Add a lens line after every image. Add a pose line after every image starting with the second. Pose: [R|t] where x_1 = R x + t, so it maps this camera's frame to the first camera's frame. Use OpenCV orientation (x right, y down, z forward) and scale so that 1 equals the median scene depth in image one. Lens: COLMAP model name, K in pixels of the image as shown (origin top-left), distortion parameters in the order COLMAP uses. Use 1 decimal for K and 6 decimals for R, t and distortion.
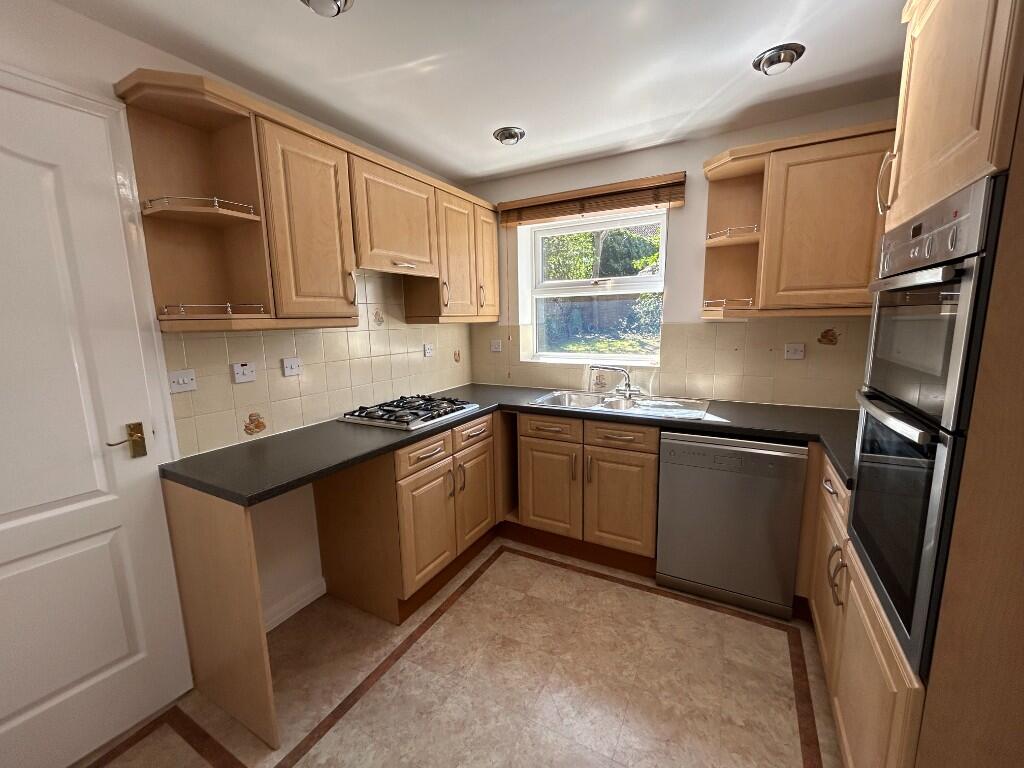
lens RADIAL K [[414.2, 0, 511.4], [0, 414.2, 385.1], [0, 0, 1]] dist [-0.006934, -0.000257]
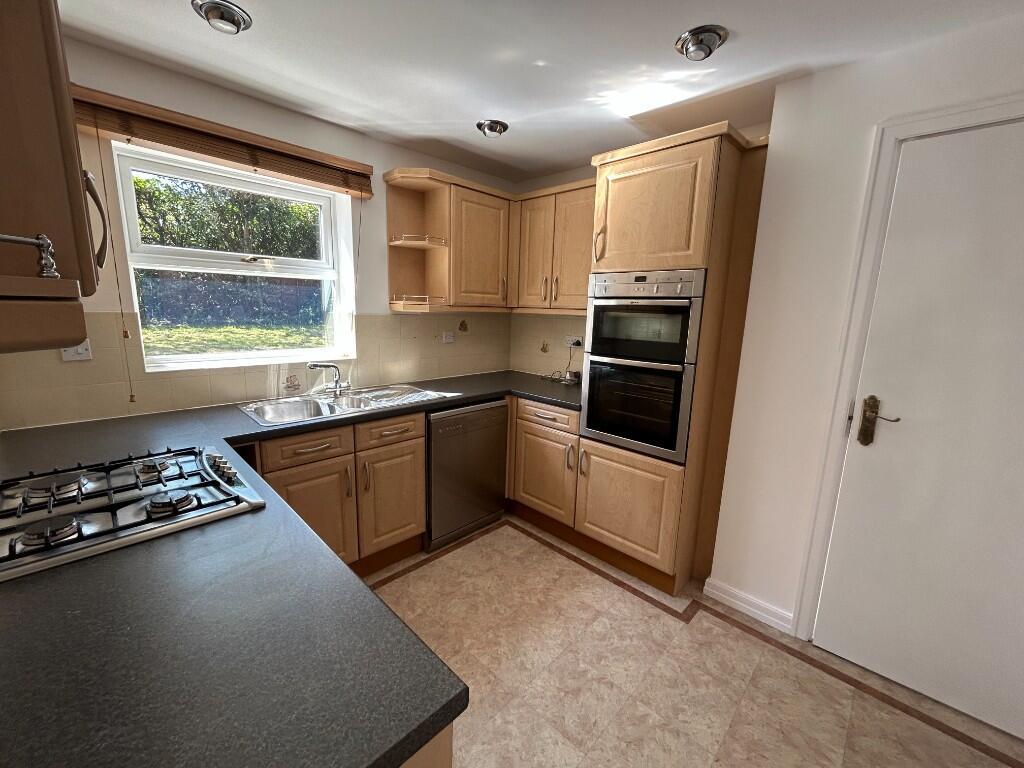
lens RADIAL K [[414.2, 0, 511.8], [0, 414.2, 384.9], [0, 0, 1]] dist [-0.006934, -0.000257]
pose [[0.261533, -0.149534, 0.953541, -0.572052], [0.117838, 0.985483, 0.122223, -0.068765], [-0.957974, 0.080398, 0.275356, 0.443185]]
